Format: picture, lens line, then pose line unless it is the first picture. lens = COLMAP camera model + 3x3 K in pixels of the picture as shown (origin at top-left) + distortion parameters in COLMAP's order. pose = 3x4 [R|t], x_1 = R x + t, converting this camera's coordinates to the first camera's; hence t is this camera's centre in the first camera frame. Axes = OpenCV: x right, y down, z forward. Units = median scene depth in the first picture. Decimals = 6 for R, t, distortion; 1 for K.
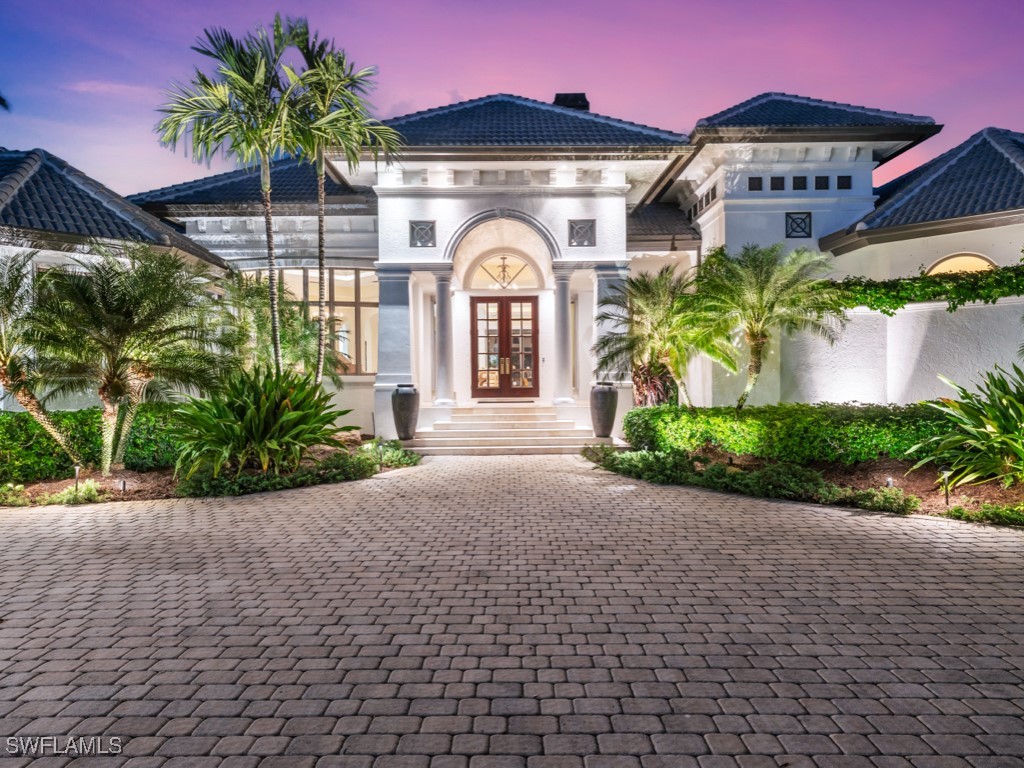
lens RADIAL K [[619.4, 0, 509.9], [0, 619.4, 387.6], [0, 0, 1]] dist [0.017339, -0.003277]
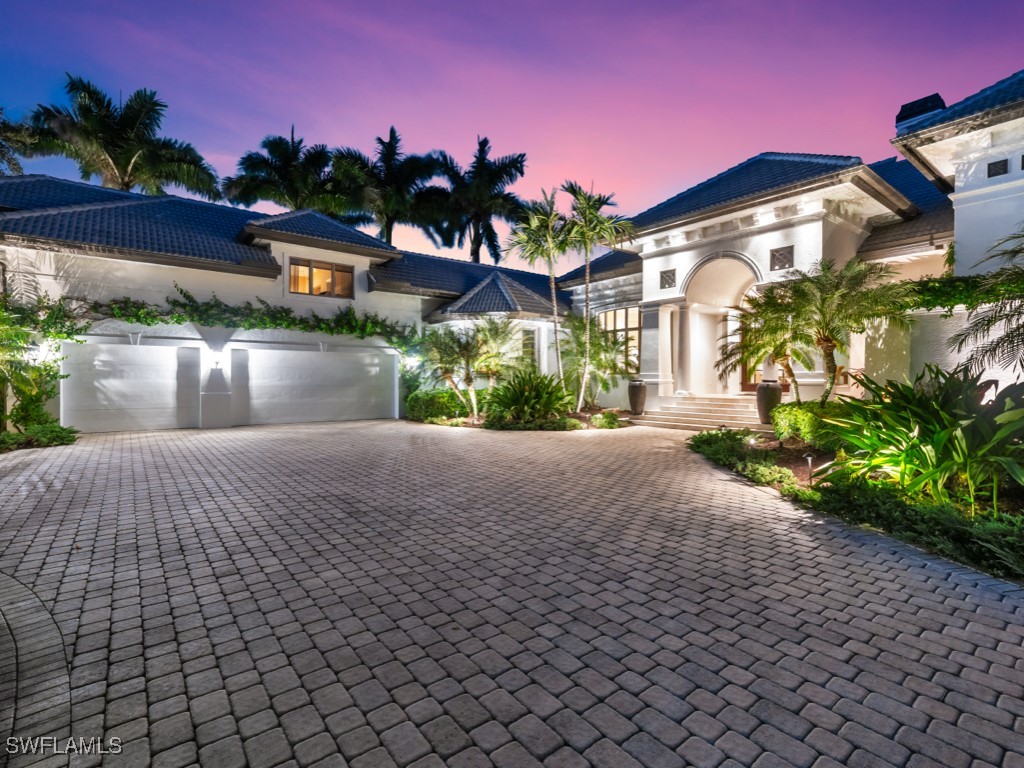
lens RADIAL K [[484.4, 0, 503.0], [0, 484.4, 387.7], [0, 0, 1]] dist [0.005924, -0.001159]
pose [[0.639406, 0.014299, -0.768737, 0.501512], [-0.017569, 0.999838, 0.003985, 0.013423], [0.768669, 0.010958, 0.639553, -0.038944]]
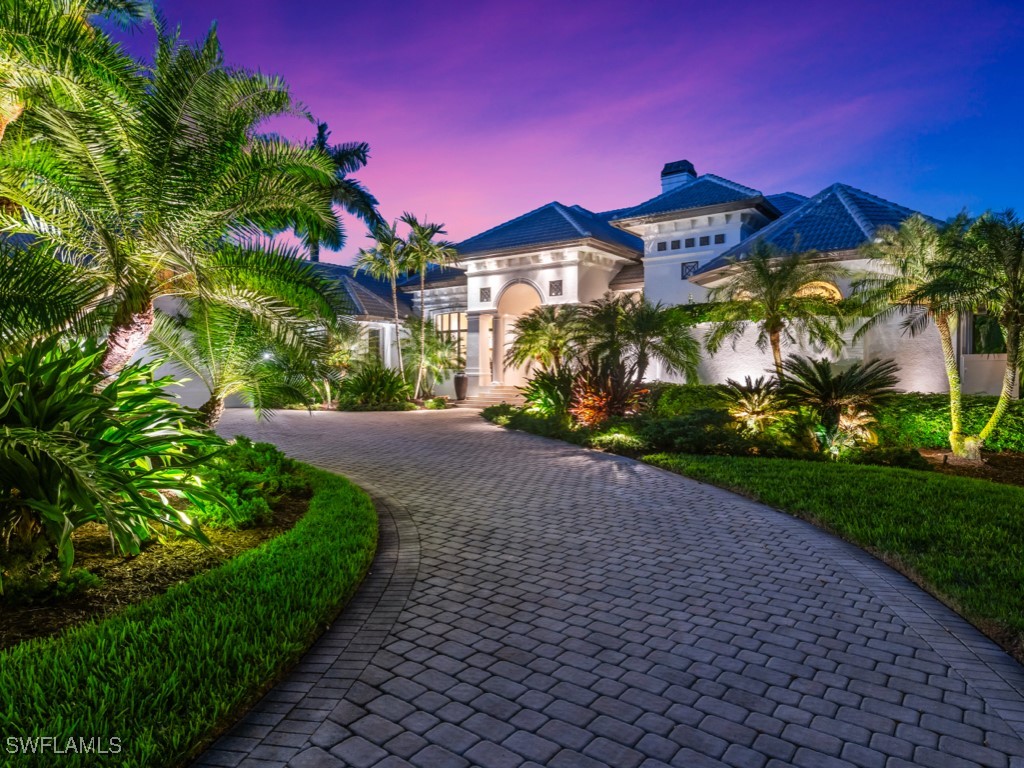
lens RADIAL K [[619.4, 0, 509.2], [0, 619.4, 383.3], [0, 0, 1]] dist [0.017339, -0.003277]
pose [[0.825161, 0.009989, -0.564810, 0.993360], [-0.016868, 0.999833, -0.006962, 0.035295], [0.564646, 0.015272, 0.825192, -0.518616]]
